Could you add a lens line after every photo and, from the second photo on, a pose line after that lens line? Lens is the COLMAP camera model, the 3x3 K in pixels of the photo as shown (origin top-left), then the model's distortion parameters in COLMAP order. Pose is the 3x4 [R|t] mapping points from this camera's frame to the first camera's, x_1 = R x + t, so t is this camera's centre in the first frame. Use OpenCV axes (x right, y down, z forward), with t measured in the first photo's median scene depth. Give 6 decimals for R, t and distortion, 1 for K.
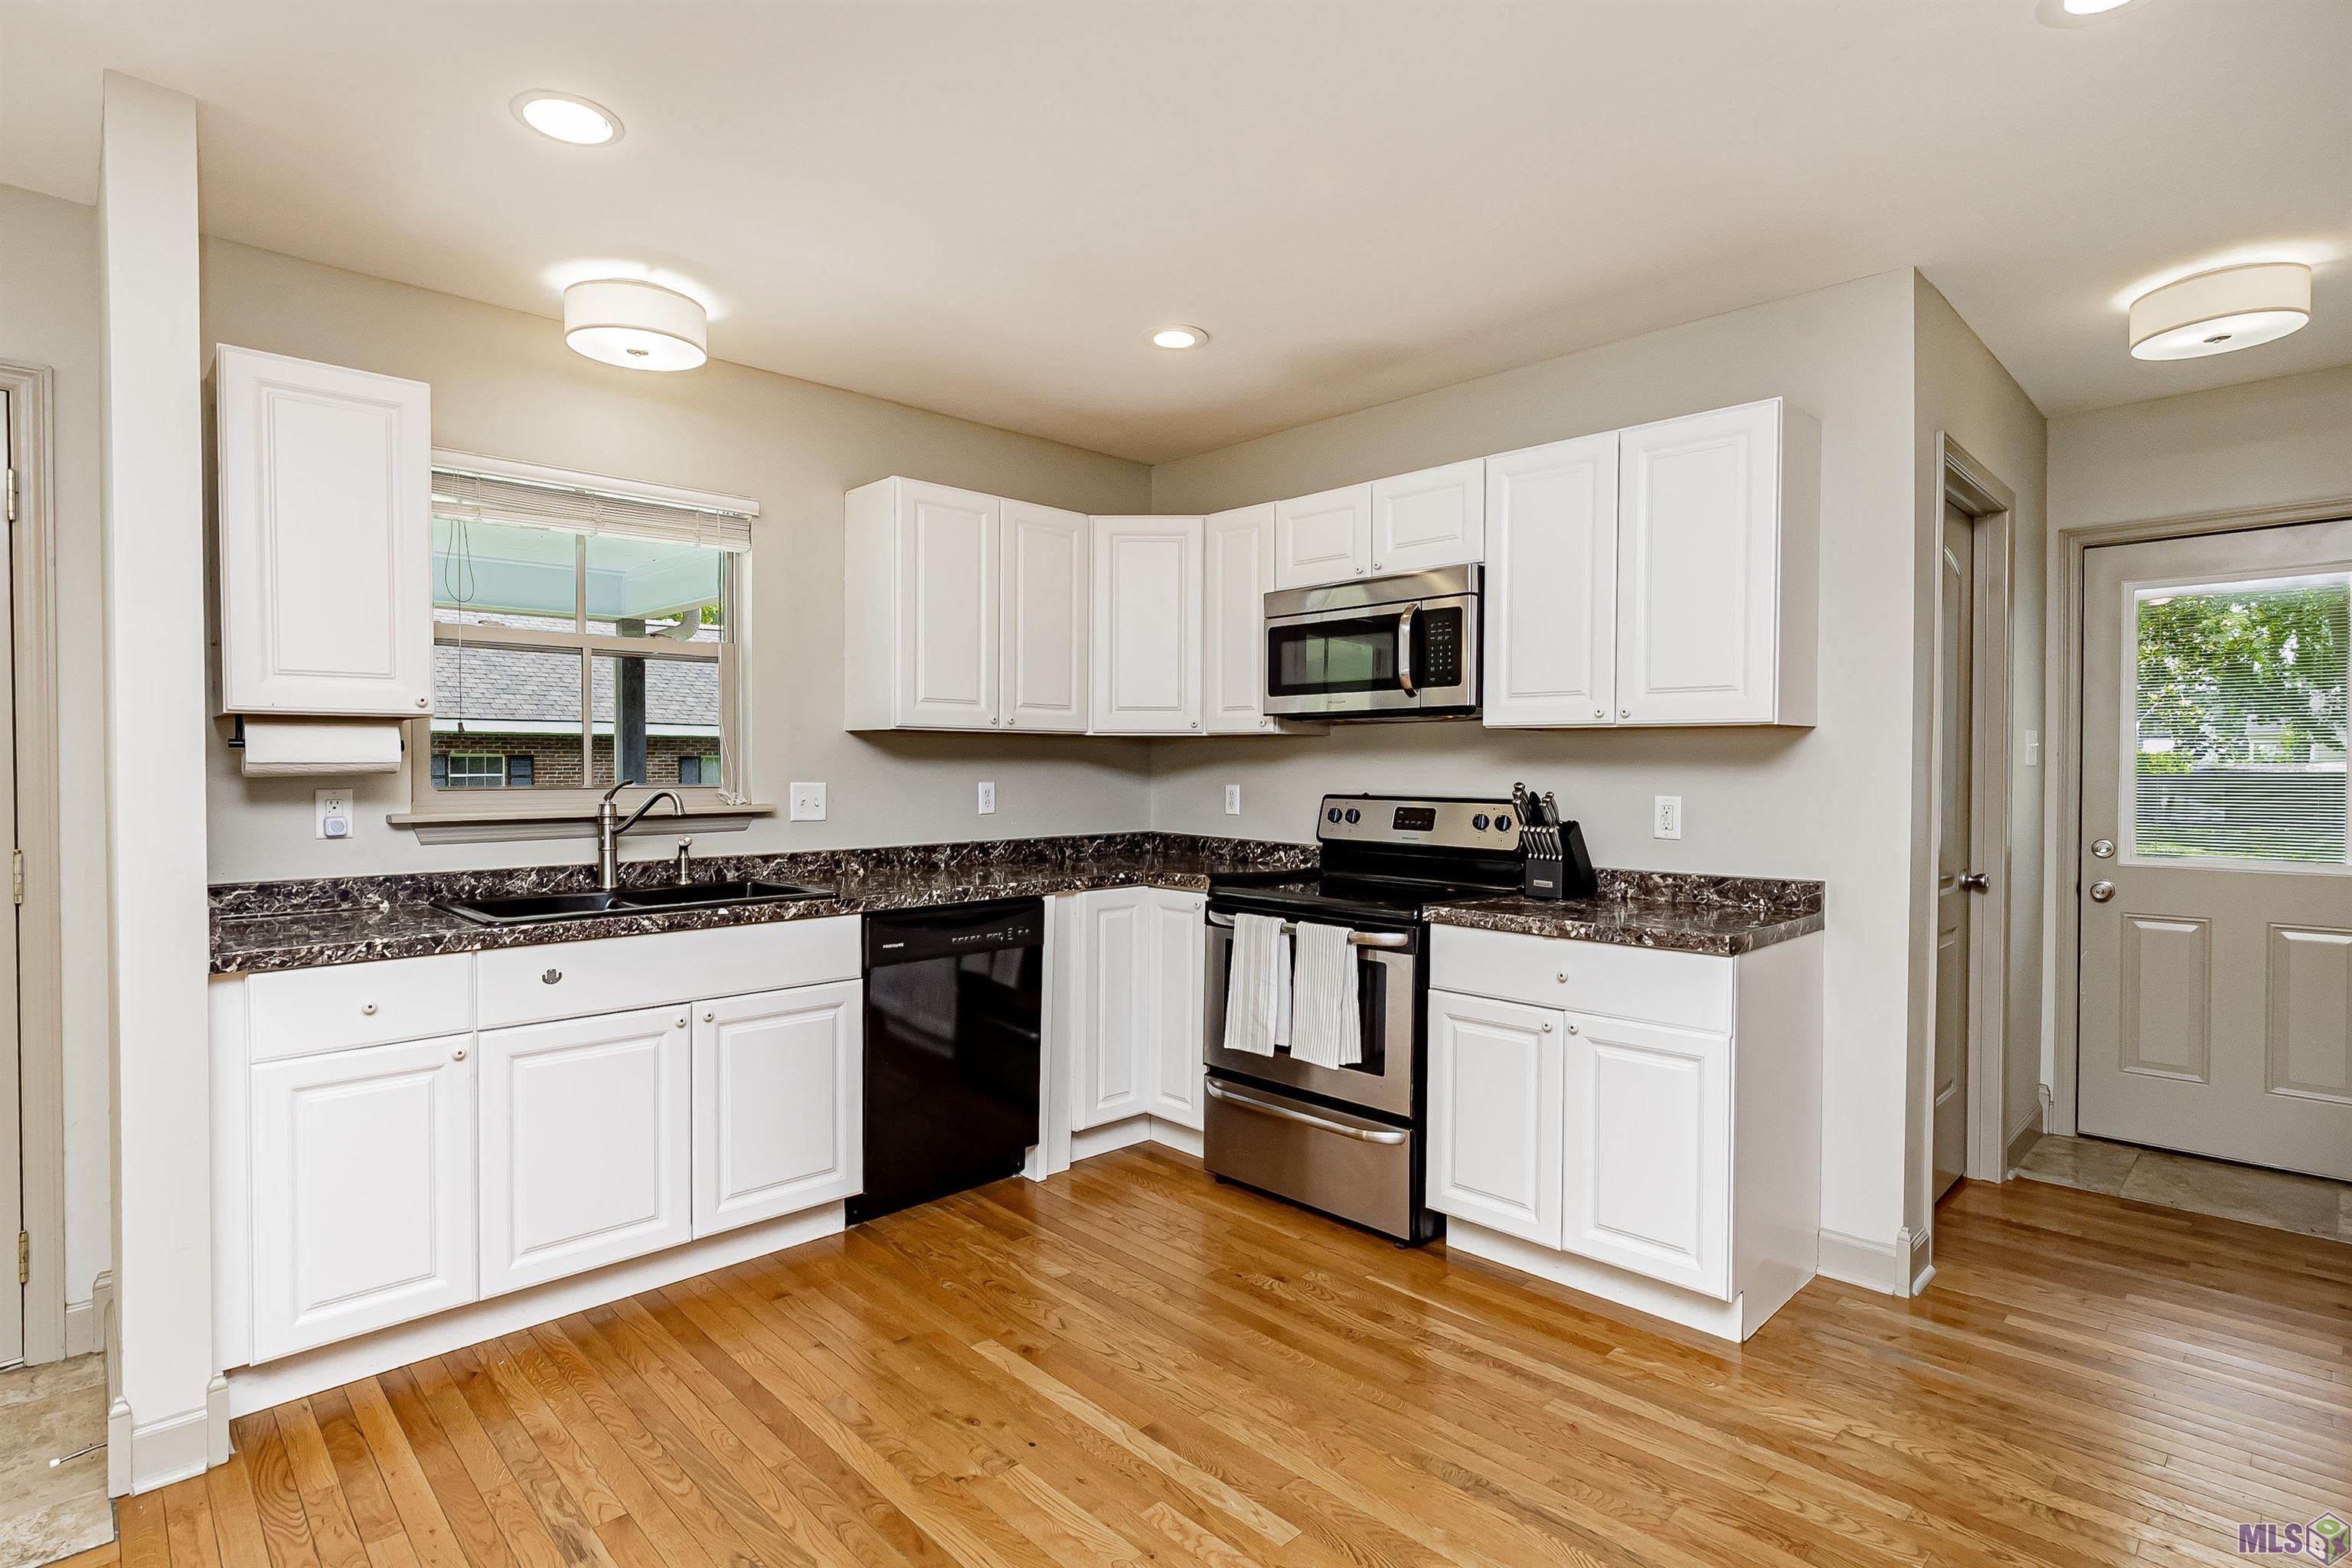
lens RADIAL K [[1150.2, 0, 1152.4], [0, 1150.2, 788.1], [0, 0, 1]] dist [-0.005433, -0.000861]
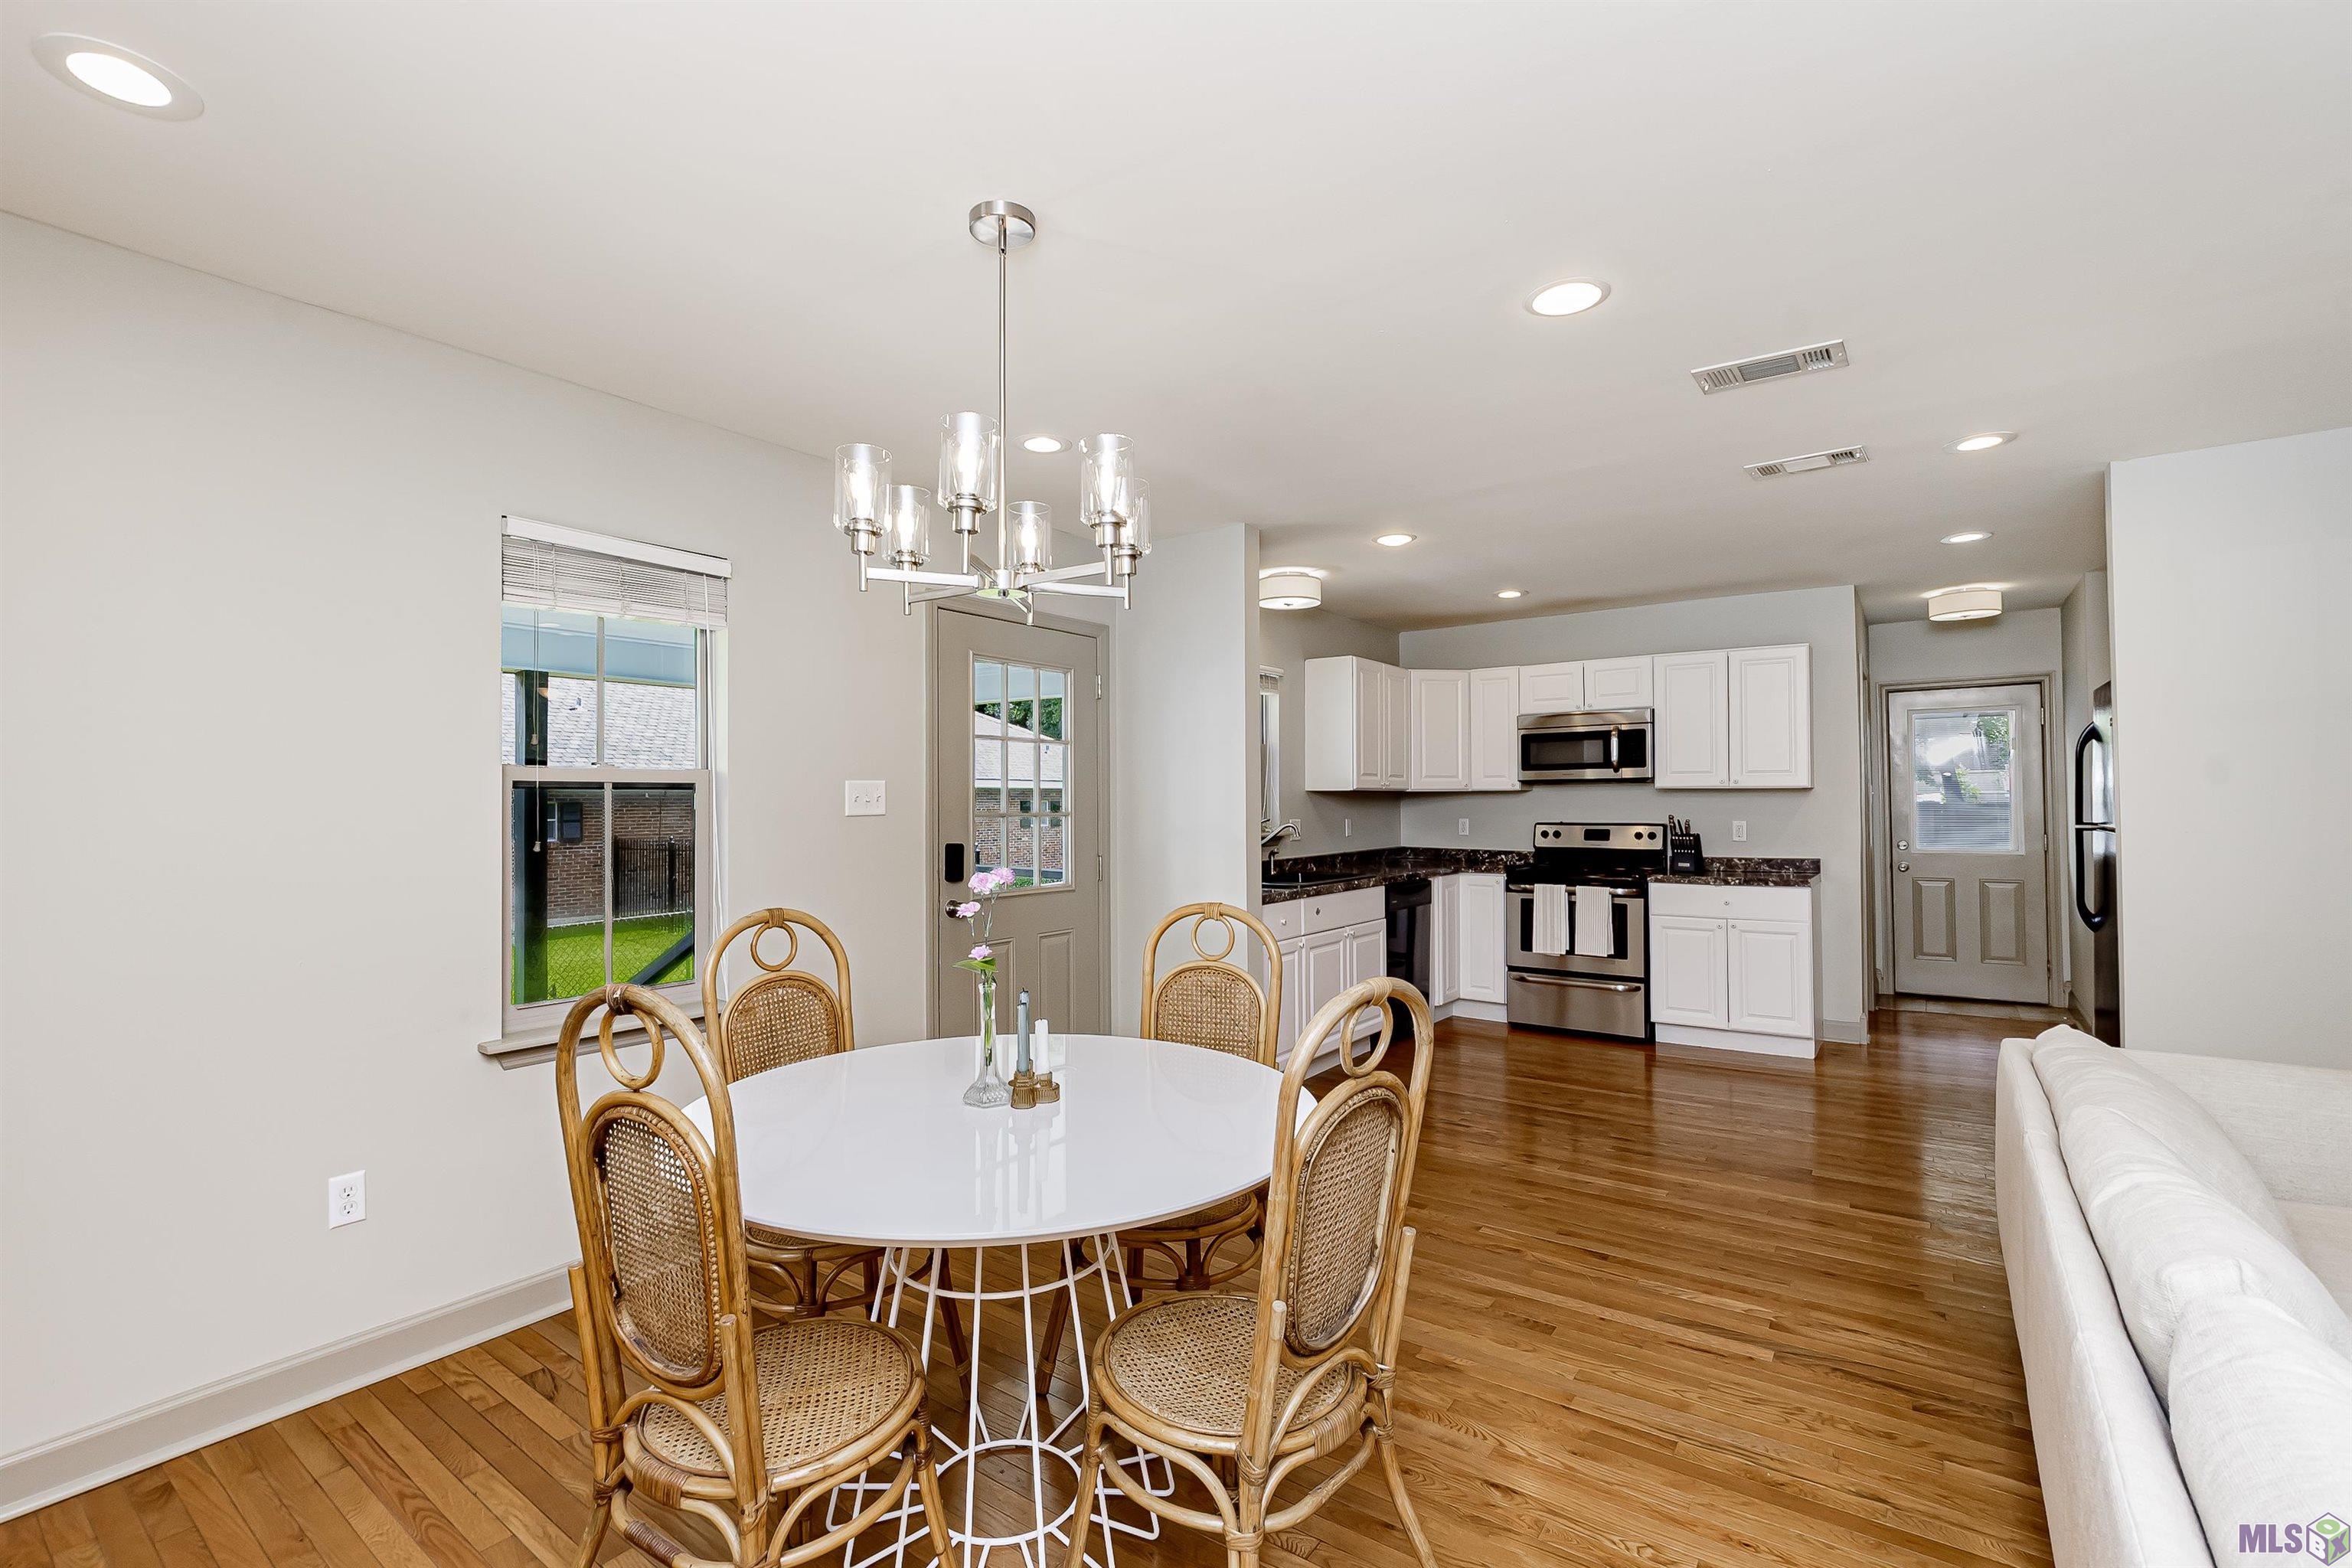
lens RADIAL K [[1052.6, 0, 1164.9], [0, 1052.6, 789.5], [0, 0, 1]] dist [-0.003179, -0.000460]
pose [[0.983648, -0.005247, 0.180027, -0.897298], [0.011436, 0.999378, -0.033357, 0.001869], [-0.179740, 0.034870, 0.983096, -0.668549]]
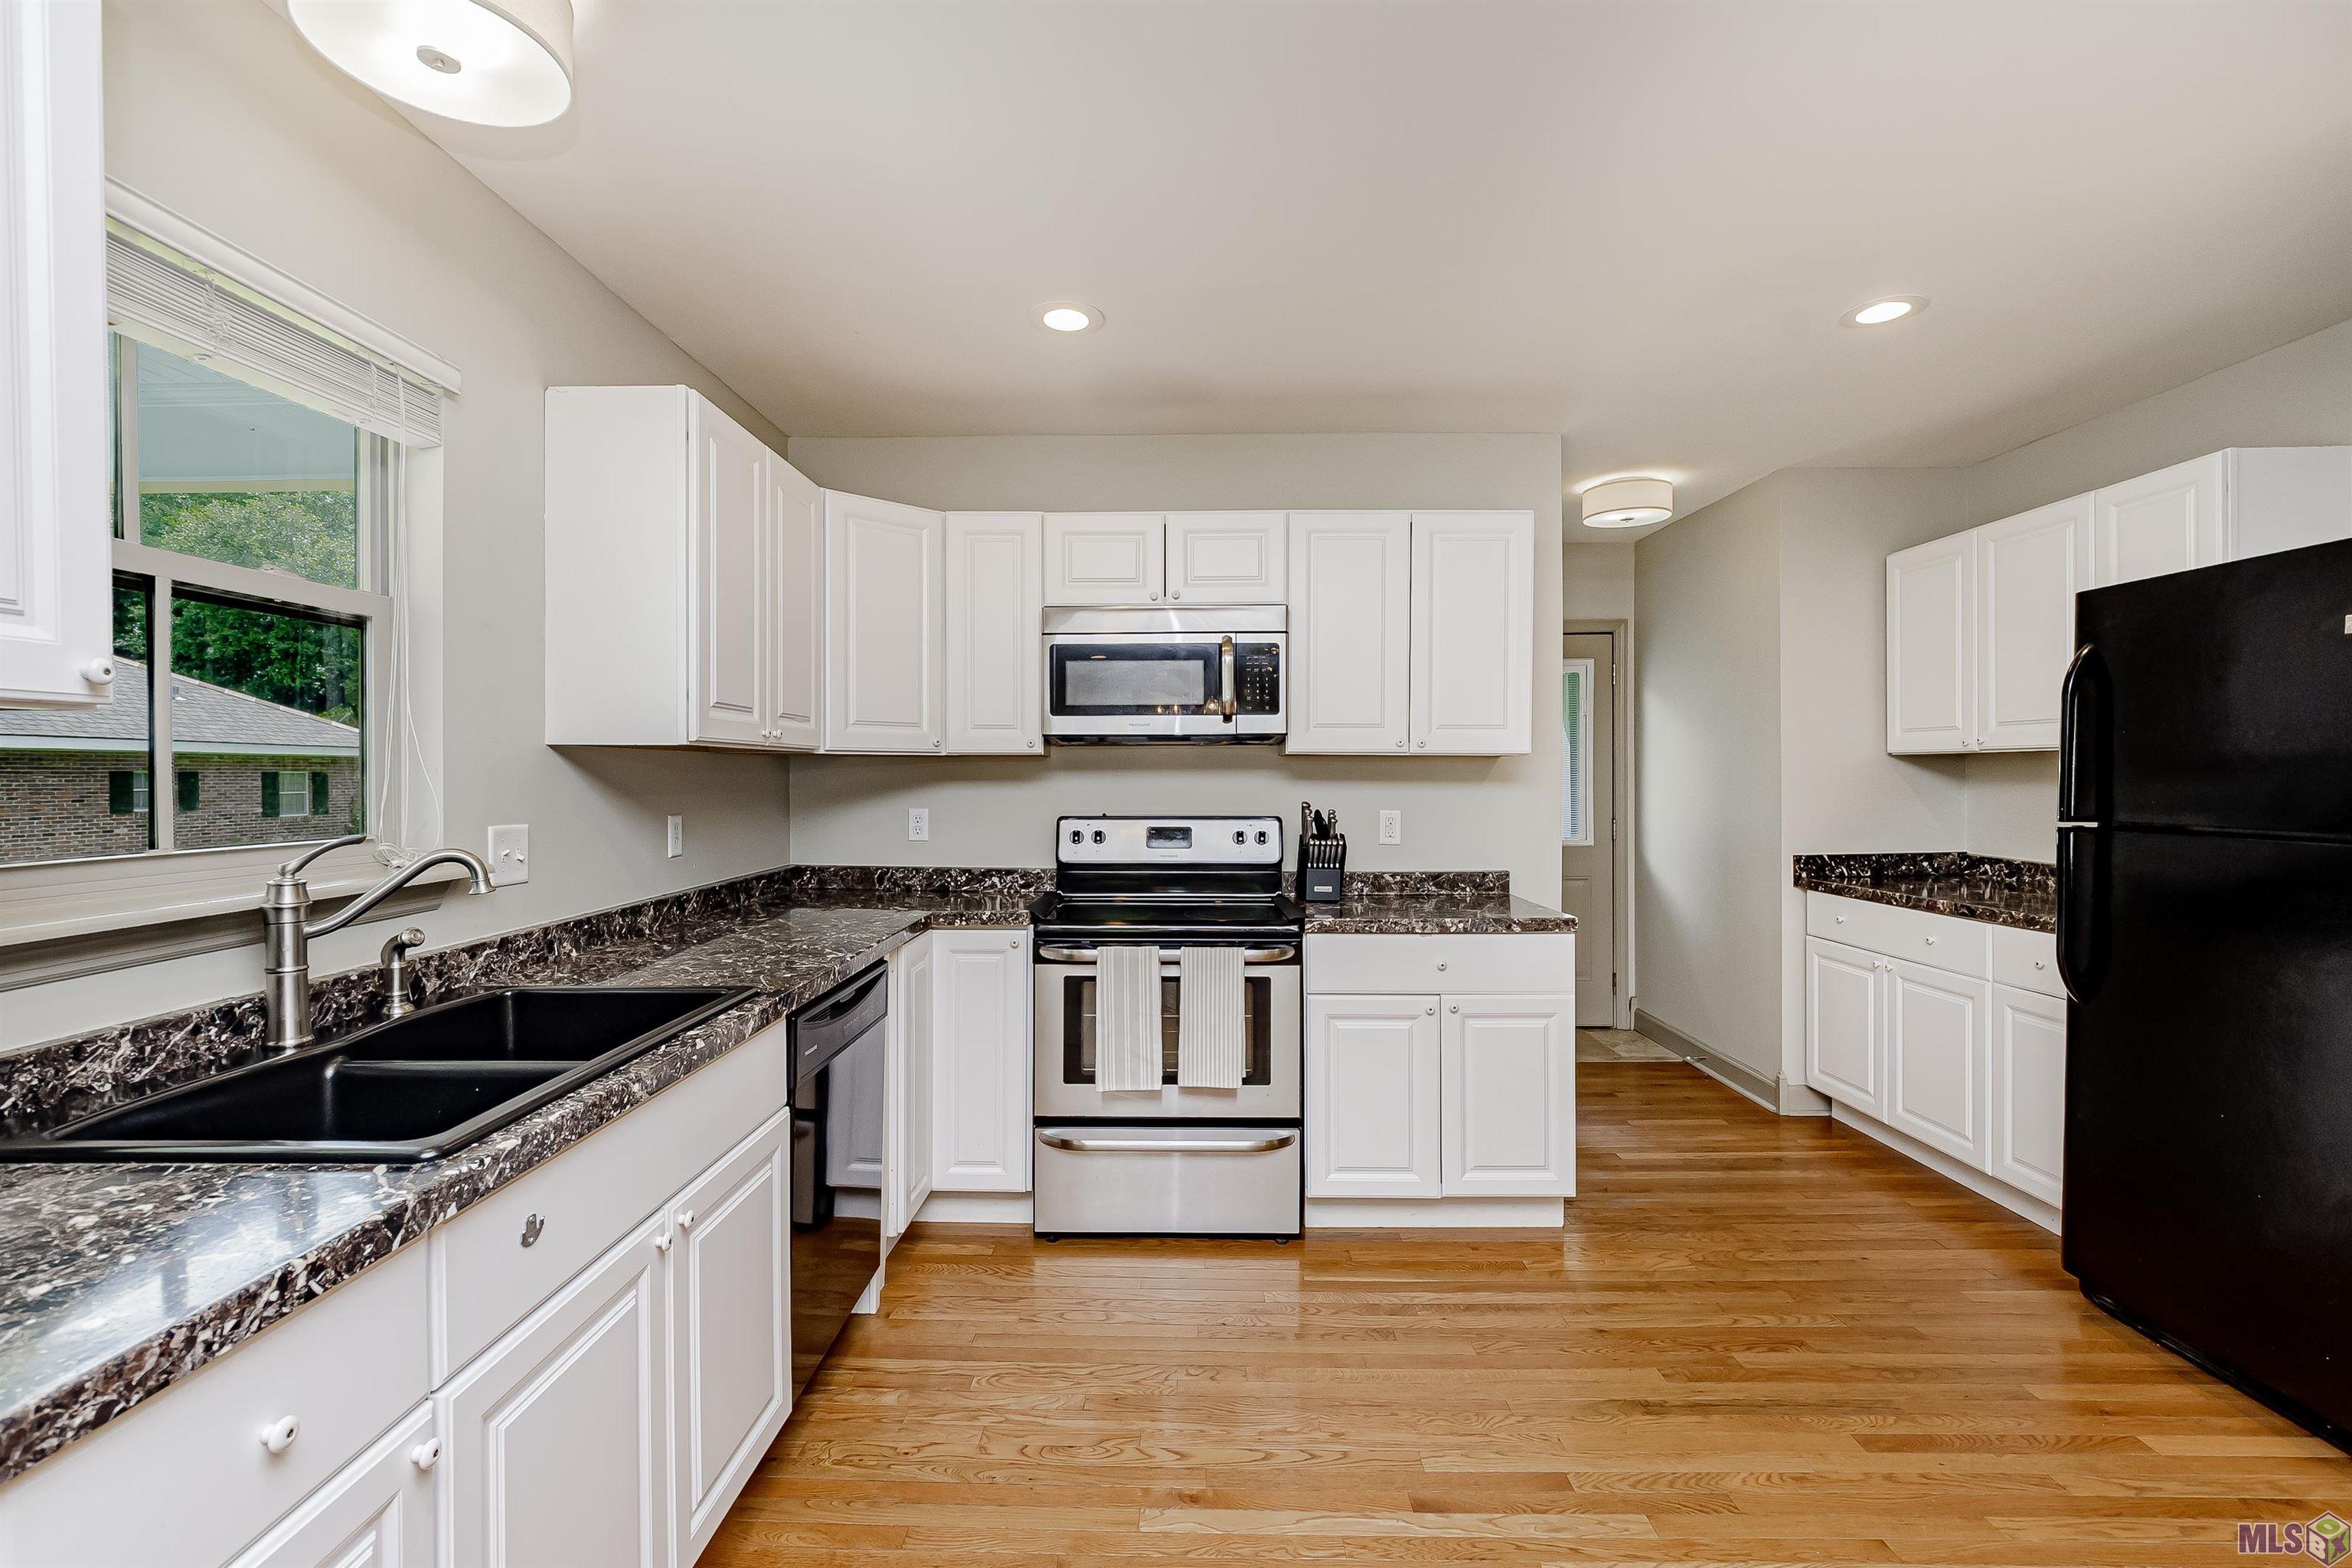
lens RADIAL K [[1052.6, 0, 1179.1], [0, 1052.6, 778.9], [0, 0, 1]] dist [-0.003179, -0.000460]
pose [[0.699110, -0.006765, 0.714982, -0.513049], [0.017305, 0.999822, -0.007461, -0.021647], [-0.714805, 0.017589, 0.699103, 0.364539]]
